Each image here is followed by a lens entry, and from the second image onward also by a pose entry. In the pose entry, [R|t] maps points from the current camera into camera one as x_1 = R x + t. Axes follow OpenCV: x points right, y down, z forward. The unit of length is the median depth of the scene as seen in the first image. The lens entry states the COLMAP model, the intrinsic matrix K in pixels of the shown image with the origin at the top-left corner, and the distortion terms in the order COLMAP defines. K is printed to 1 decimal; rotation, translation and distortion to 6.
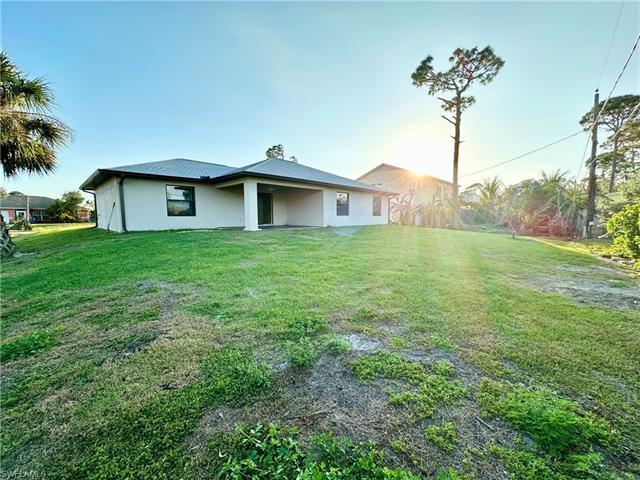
lens RADIAL K [[256.2, 0, 319.7], [0, 256.2, 241.7], [0, 0, 1]] dist [0.003920, 0.001299]
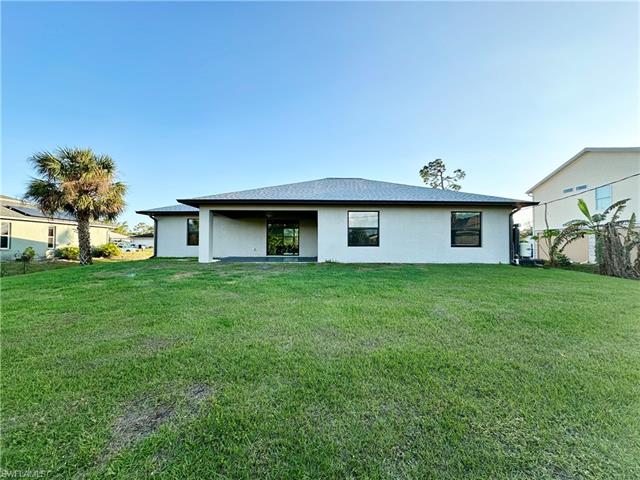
lens RADIAL K [[256.2, 0, 320.7], [0, 256.2, 239.9], [0, 0, 1]] dist [0.003920, 0.001299]
pose [[0.684056, -0.005488, -0.729409, 0.487972], [-0.077807, 0.993718, -0.080445, -0.058773], [0.725268, 0.111782, 0.679332, 0.487340]]
